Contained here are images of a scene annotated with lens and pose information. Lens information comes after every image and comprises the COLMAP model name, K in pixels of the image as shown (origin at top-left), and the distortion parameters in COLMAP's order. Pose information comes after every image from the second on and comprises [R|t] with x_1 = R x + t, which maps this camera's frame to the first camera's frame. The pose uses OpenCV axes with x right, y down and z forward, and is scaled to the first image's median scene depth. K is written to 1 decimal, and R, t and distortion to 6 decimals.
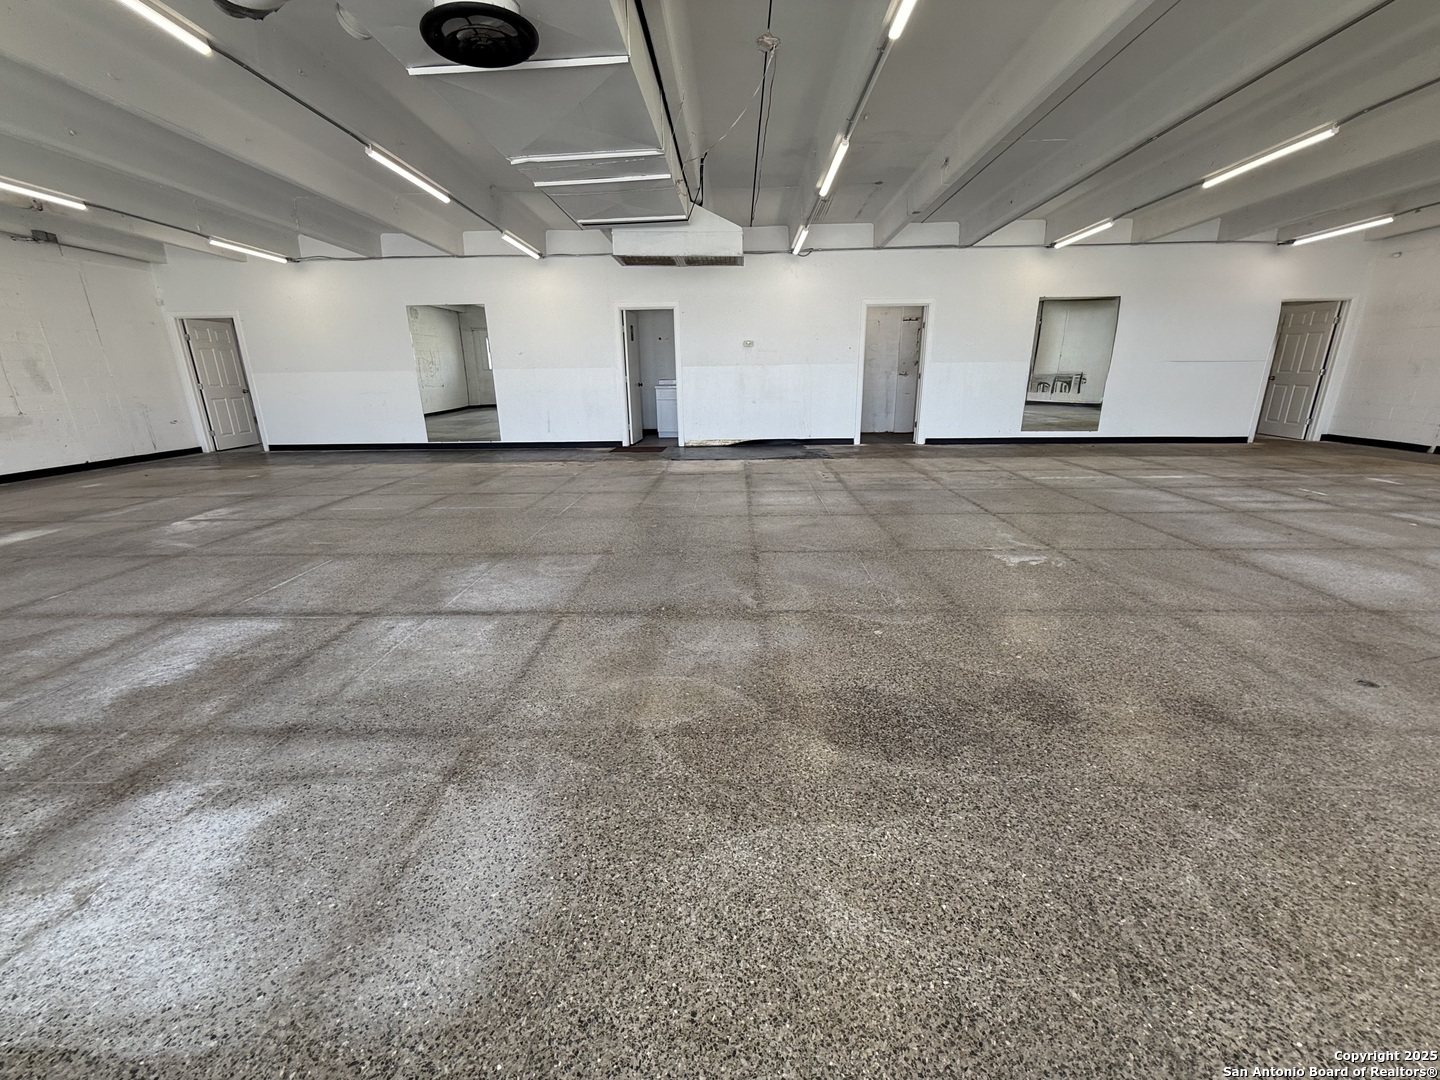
lens RADIAL K [[573.4, 0, 720.0], [0, 573.4, 540.0], [0, 0, 1]] dist [-0.000178, -0.000212]
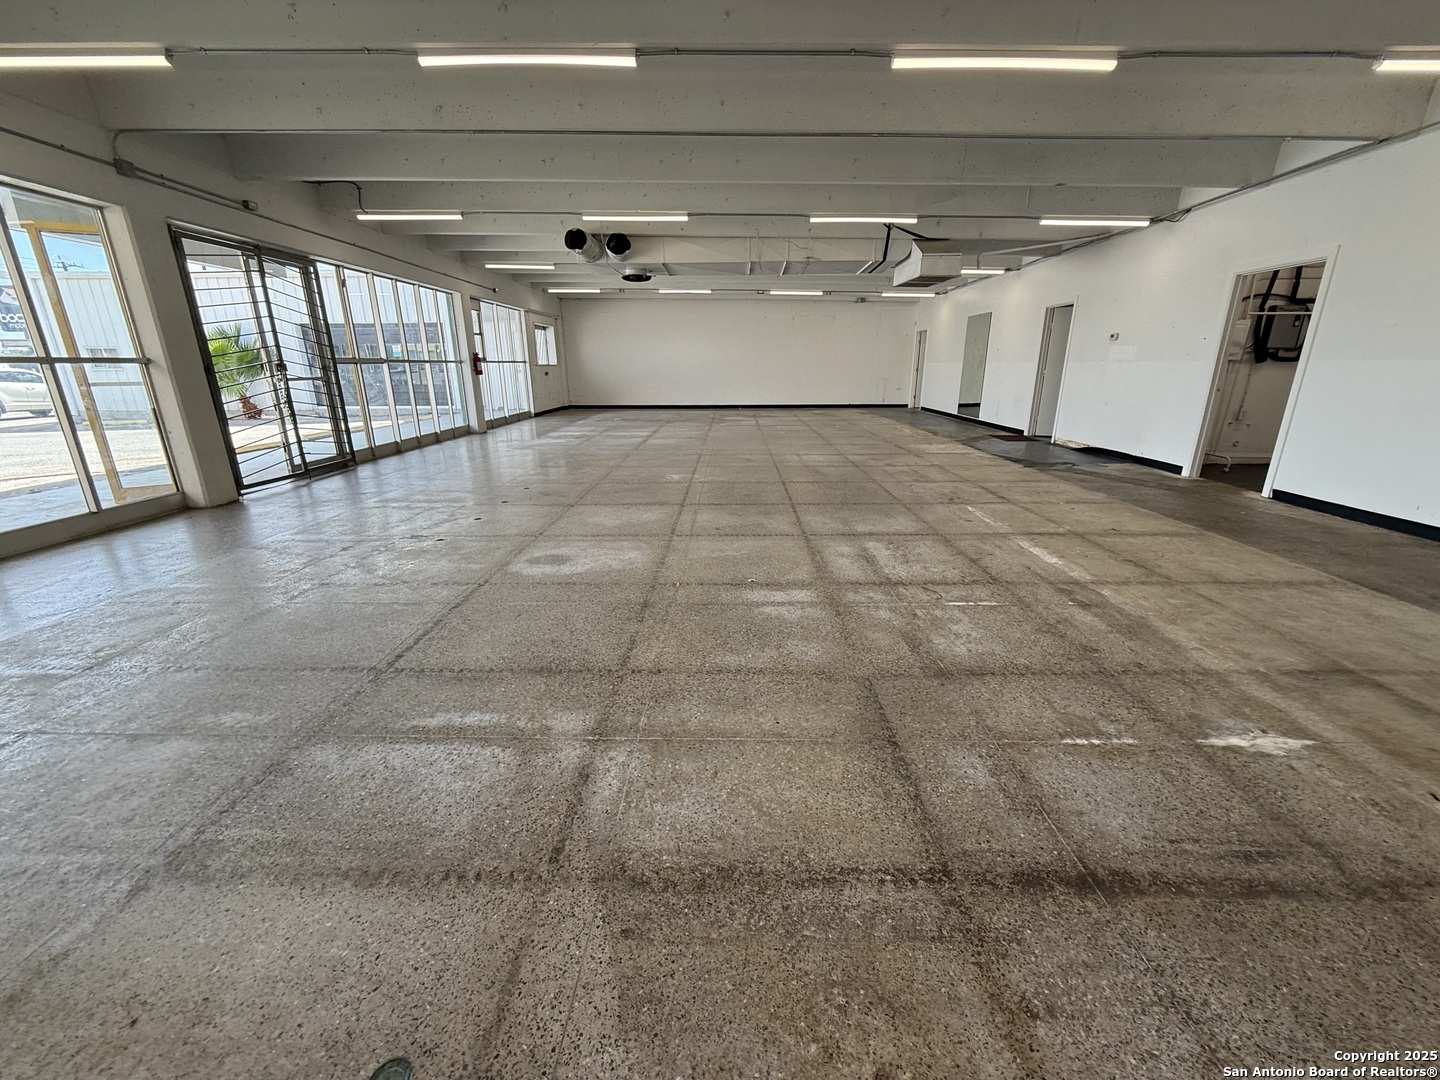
lens RADIAL K [[573.4, 0, 720.0], [0, 573.4, 540.0], [0, 0, 1]] dist [-0.000178, -0.000212]
pose [[0.010125, 0.307283, -0.951564, 0.911232], [-0.289327, 0.911809, 0.291366, -0.133740], [0.957177, 0.272364, 0.098137, 0.405804]]
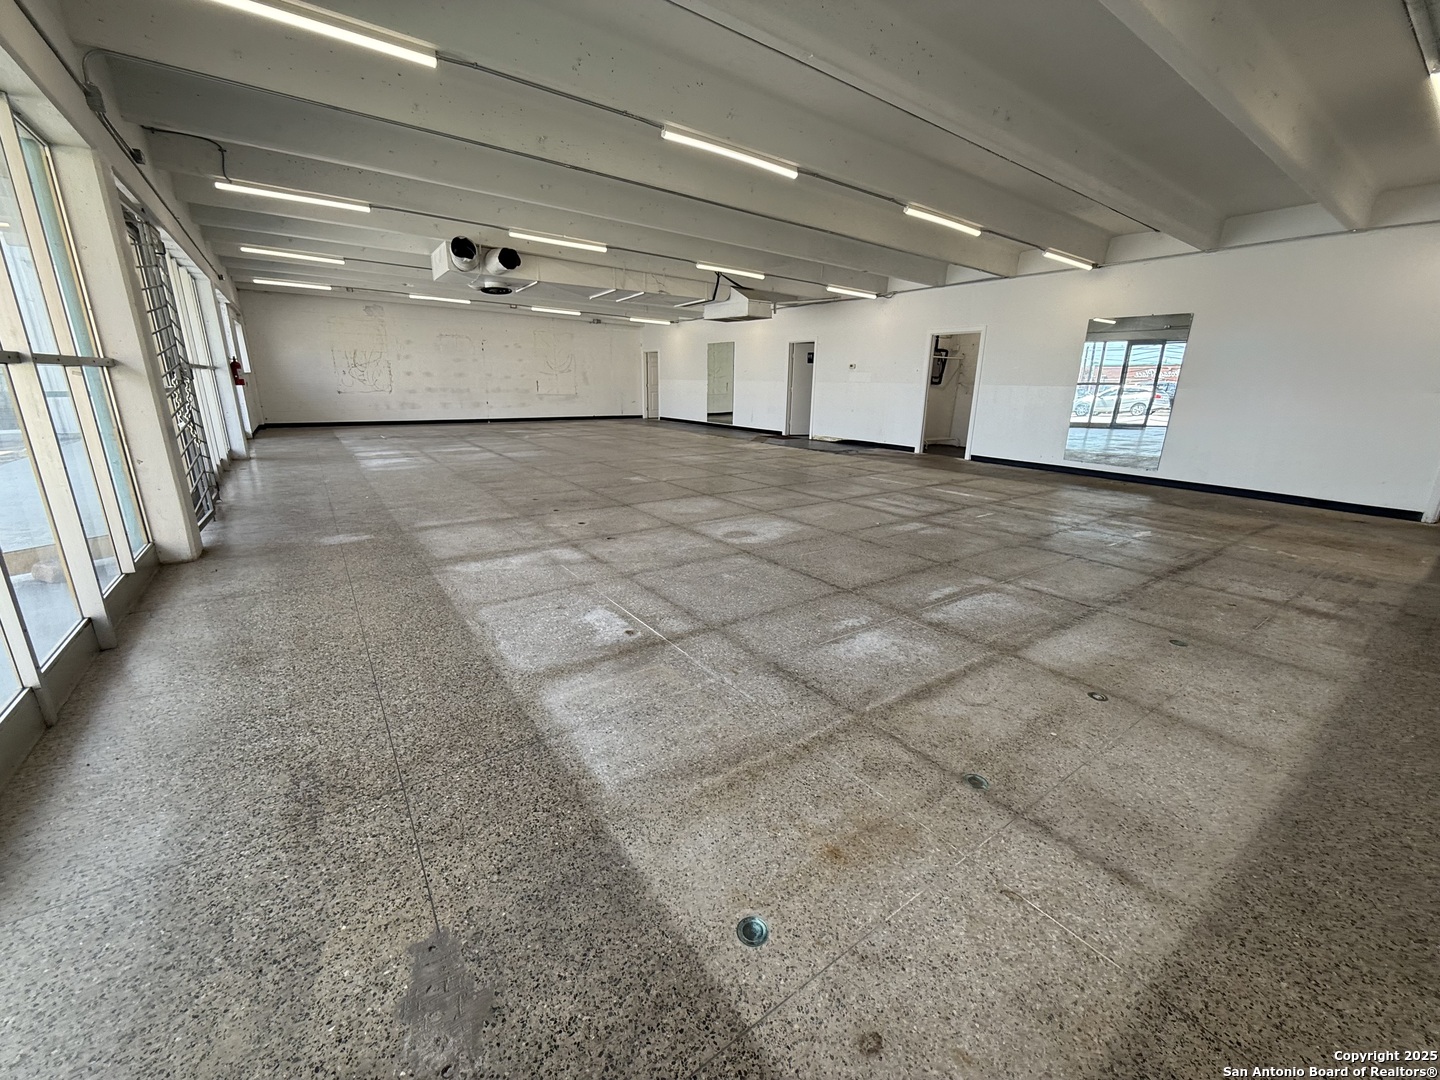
lens RADIAL K [[573.4, 0, 720.0], [0, 573.4, 540.0], [0, 0, 1]] dist [-0.000178, -0.000212]
pose [[0.602650, 0.237706, -0.761780, 0.911031], [-0.258439, 0.961295, 0.095509, -0.005534], [0.754999, 0.139315, 0.640756, -0.014459]]
